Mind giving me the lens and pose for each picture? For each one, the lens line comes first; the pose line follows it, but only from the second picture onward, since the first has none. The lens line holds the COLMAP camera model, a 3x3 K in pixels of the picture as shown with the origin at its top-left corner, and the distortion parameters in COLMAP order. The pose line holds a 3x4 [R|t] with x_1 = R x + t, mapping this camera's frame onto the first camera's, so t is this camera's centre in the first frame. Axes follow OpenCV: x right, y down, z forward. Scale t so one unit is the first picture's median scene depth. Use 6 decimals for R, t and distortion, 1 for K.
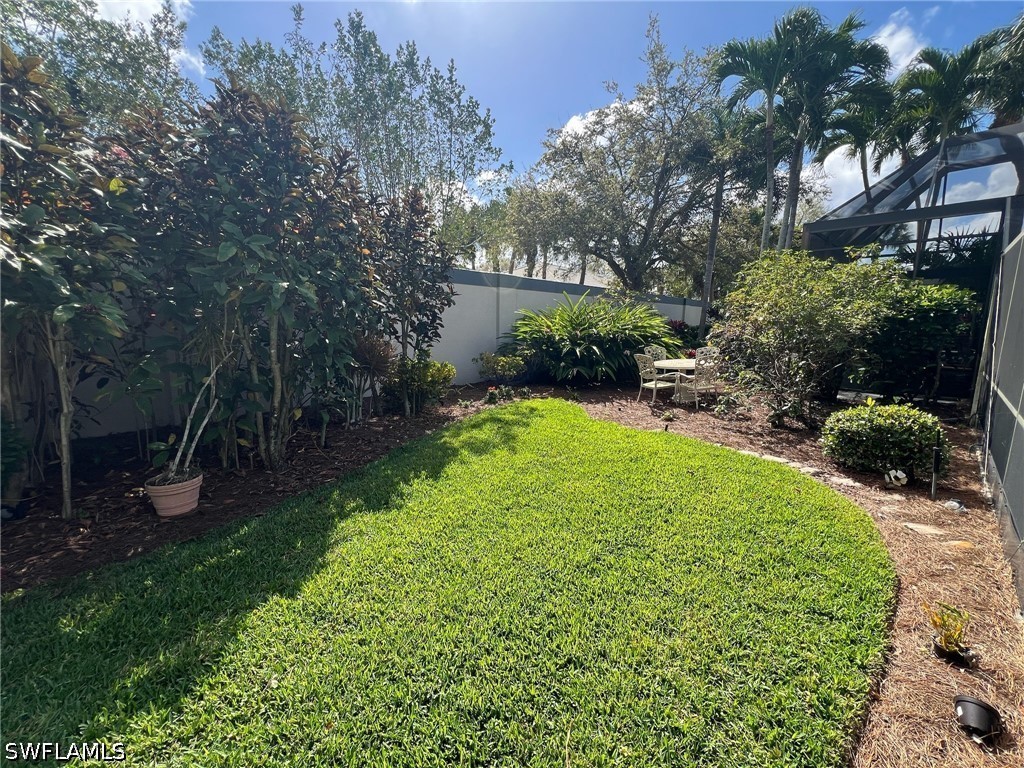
lens RADIAL K [[411.5, 0, 505.1], [0, 411.5, 380.8], [0, 0, 1]] dist [-0.001421, -0.000084]
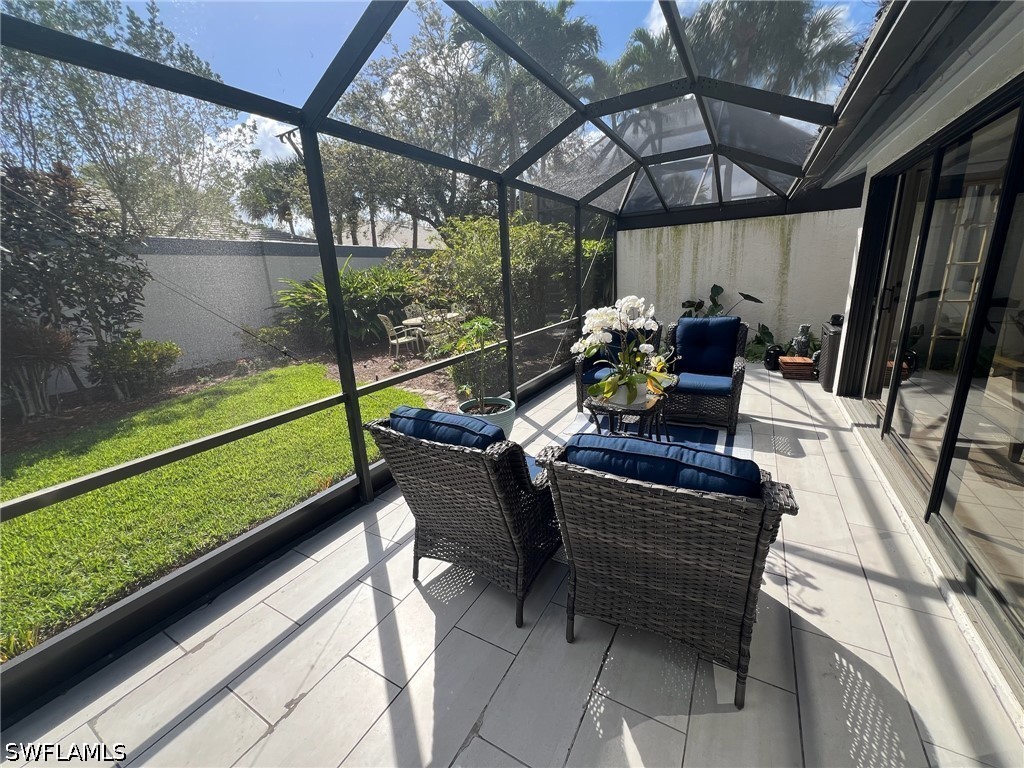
lens RADIAL K [[409.0, 0, 512.0], [0, 409.0, 384.0], [0, 0, 1]] dist [-0.000883, 0.000168]
pose [[0.955302, -0.137085, 0.261926, 0.277114], [0.108038, 0.986593, 0.122319, 0.018697], [-0.275182, -0.088553, 0.957305, -0.130708]]
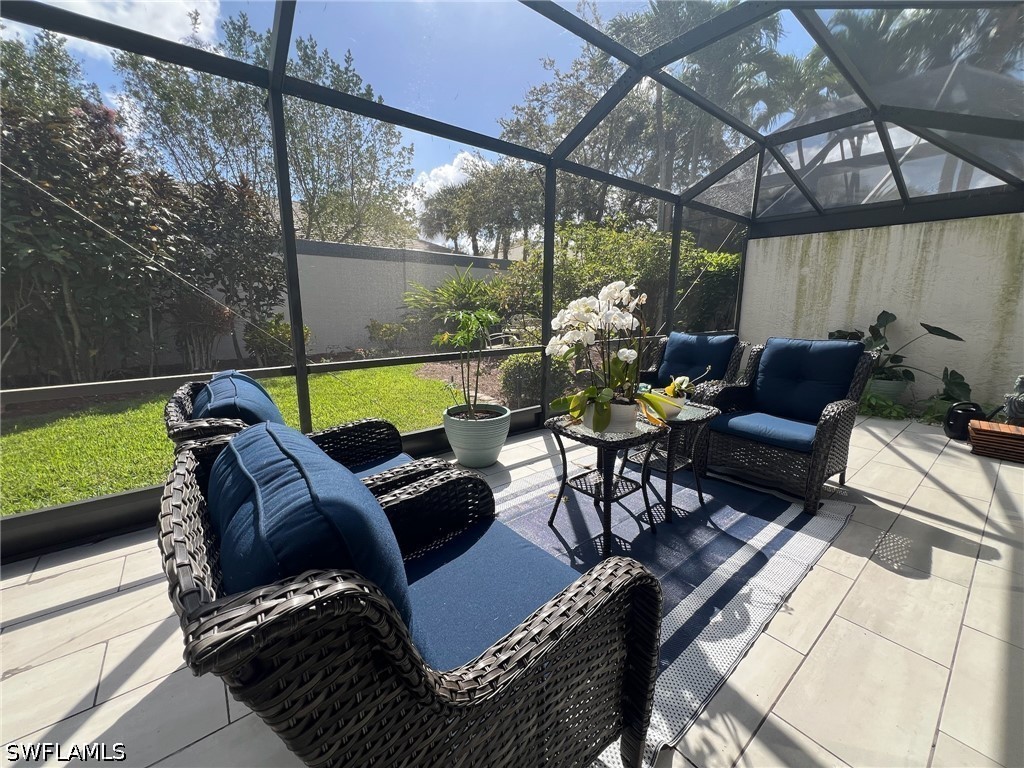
lens RADIAL K [[409.0, 0, 512.0], [0, 409.0, 384.0], [0, 0, 1]] dist [-0.000883, 0.000168]
pose [[0.996480, 0.012790, -0.082849, 0.403410], [-0.008605, 0.998678, 0.050671, 0.043411], [0.083388, -0.049780, 0.995273, -0.086785]]
